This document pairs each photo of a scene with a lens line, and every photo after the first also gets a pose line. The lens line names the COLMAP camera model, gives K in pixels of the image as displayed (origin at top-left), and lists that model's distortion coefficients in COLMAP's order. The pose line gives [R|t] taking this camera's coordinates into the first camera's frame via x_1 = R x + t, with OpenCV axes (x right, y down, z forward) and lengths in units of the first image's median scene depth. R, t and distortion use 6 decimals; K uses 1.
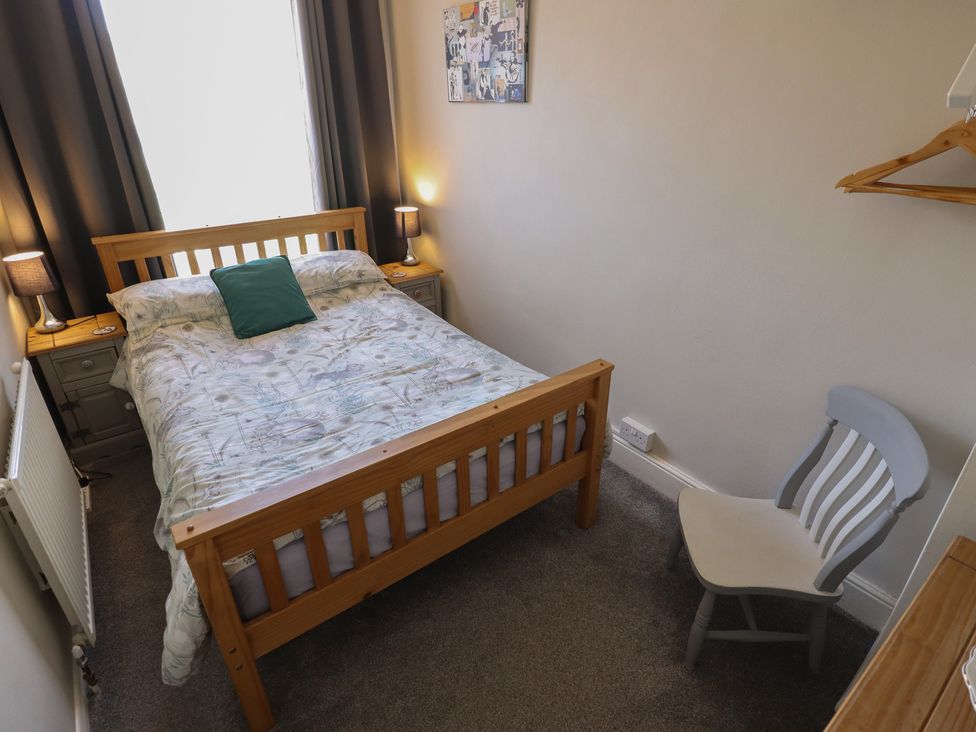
lens RADIAL K [[524.4, 0, 491.6], [0, 524.4, 362.8], [0, 0, 1]] dist [0.002750, -0.015074]
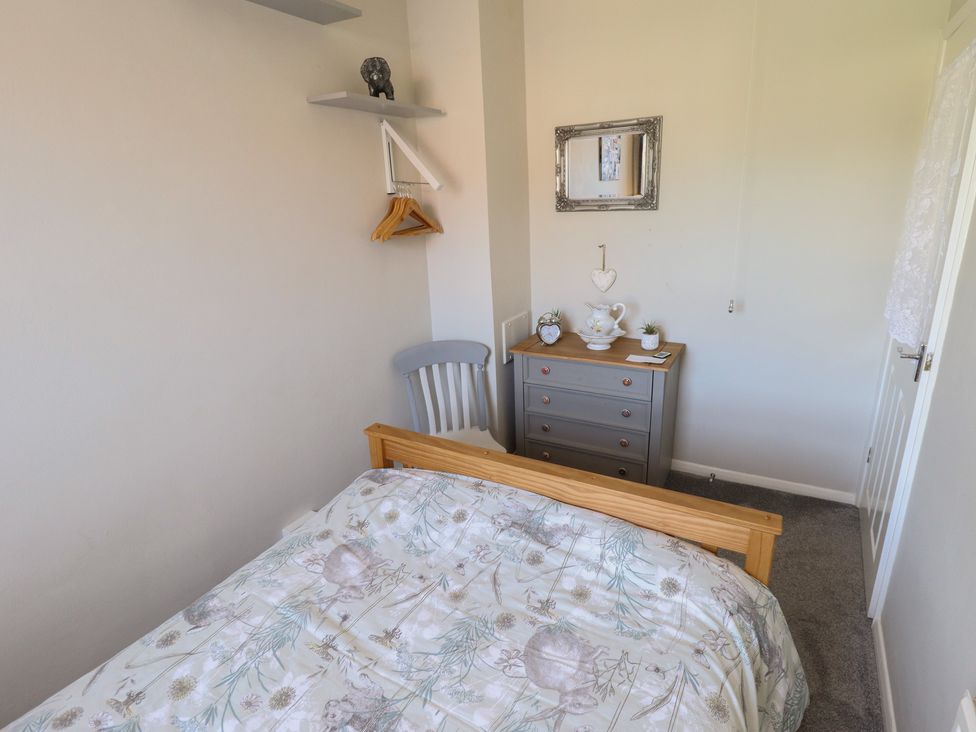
lens RADIAL K [[524.4, 0, 491.6], [0, 524.4, 362.8], [0, 0, 1]] dist [0.002750, -0.015074]
pose [[-0.407459, -0.272149, 0.871729, -0.695136], [0.439342, 0.778421, 0.448374, -0.425797], [-0.800597, 0.565682, -0.197608, 0.845620]]
